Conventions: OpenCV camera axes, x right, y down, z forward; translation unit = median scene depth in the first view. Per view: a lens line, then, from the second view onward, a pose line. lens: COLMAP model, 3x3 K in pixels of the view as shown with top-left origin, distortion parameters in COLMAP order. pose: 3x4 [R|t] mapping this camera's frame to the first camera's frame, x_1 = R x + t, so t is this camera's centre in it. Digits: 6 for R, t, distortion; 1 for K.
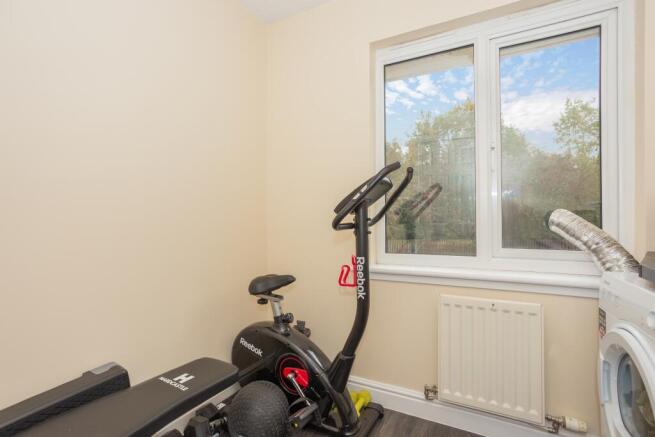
lens RADIAL K [[317.9, 0, 323.9], [0, 317.9, 216.0], [0, 0, 1]] dist [-0.049957, 0.029450]
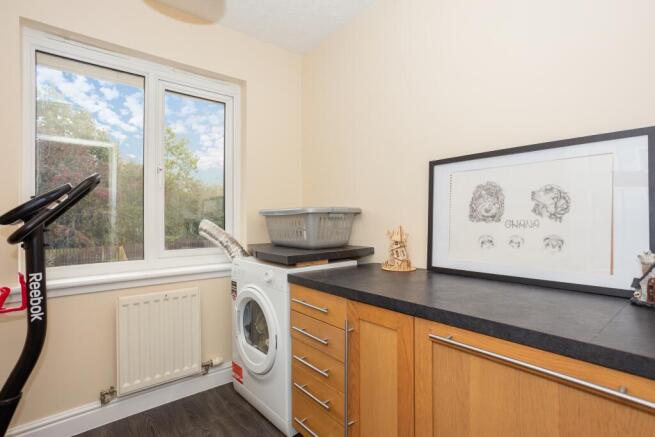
lens RADIAL K [[317.9, 0, 323.9], [0, 317.9, 216.0], [0, 0, 1]] dist [-0.049957, 0.029450]
pose [[0.379325, 0.014899, 0.925143, -0.381857], [-0.000646, 0.999874, -0.015838, -0.015873], [-0.925263, 0.005411, 0.379287, -0.063016]]
